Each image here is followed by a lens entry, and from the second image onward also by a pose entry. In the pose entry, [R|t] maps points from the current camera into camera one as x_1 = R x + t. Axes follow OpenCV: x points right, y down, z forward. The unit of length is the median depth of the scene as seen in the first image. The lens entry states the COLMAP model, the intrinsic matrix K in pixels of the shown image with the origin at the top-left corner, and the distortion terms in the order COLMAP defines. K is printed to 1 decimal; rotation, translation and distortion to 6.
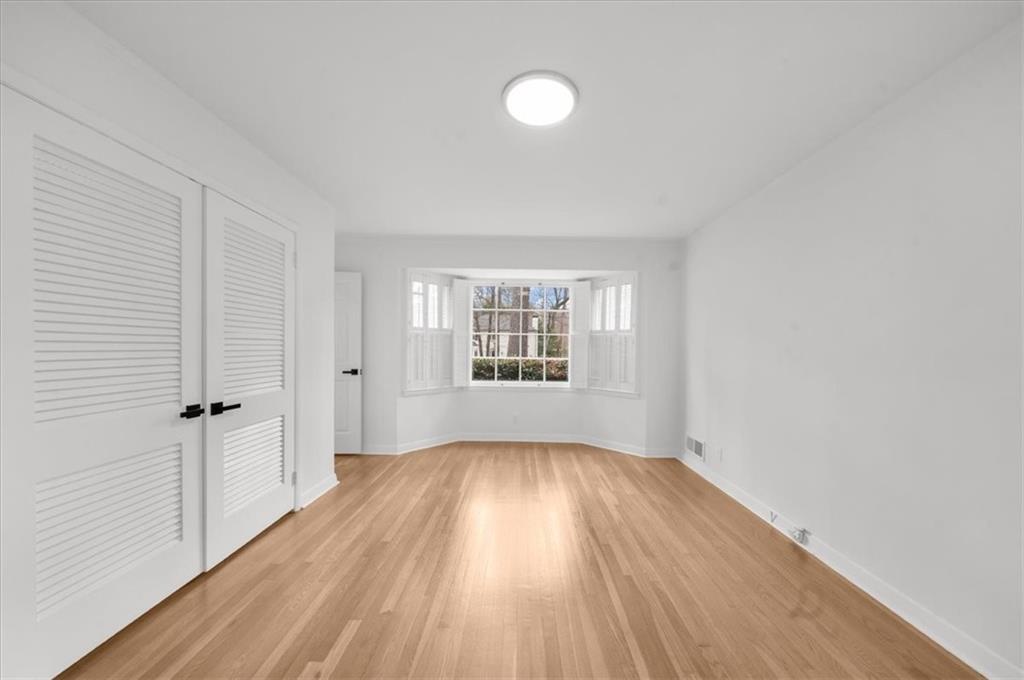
lens RADIAL K [[342.1, 0, 515.3], [0, 342.1, 355.1], [0, 0, 1]] dist [-0.000446, -0.000059]
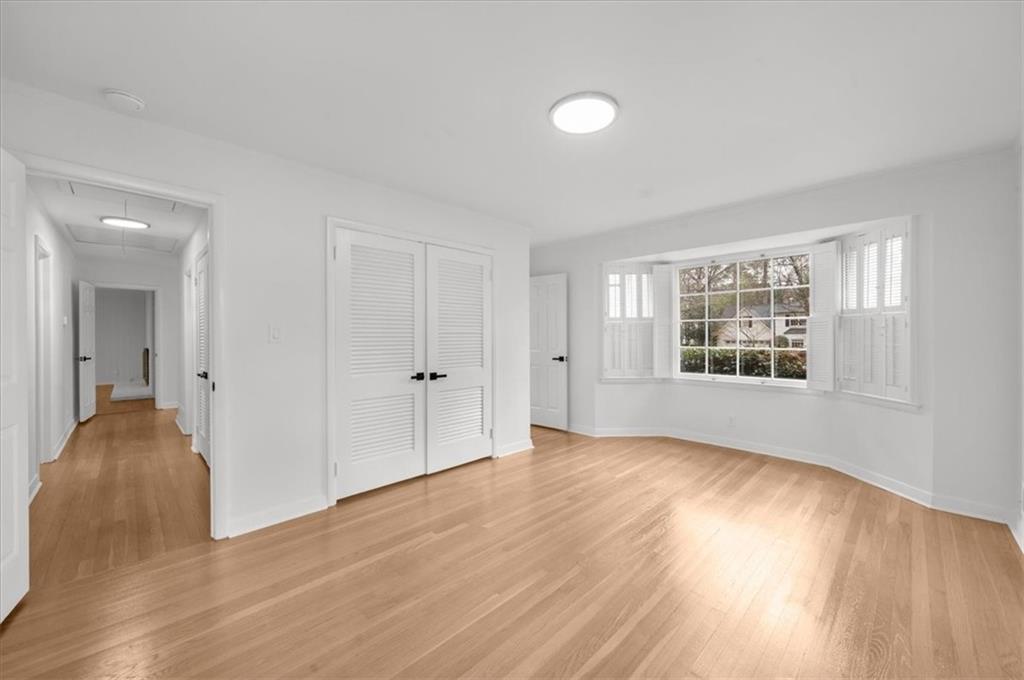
lens RADIAL K [[351.6, 0, 512.0], [0, 351.6, 340.0], [0, 0, 1]] dist [-0.000476, -0.000059]
pose [[0.739864, -0.008680, -0.672701, 0.212976], [-0.001743, 0.999889, -0.014818, 0.002875], [0.672755, 0.012136, 0.739766, 0.002220]]
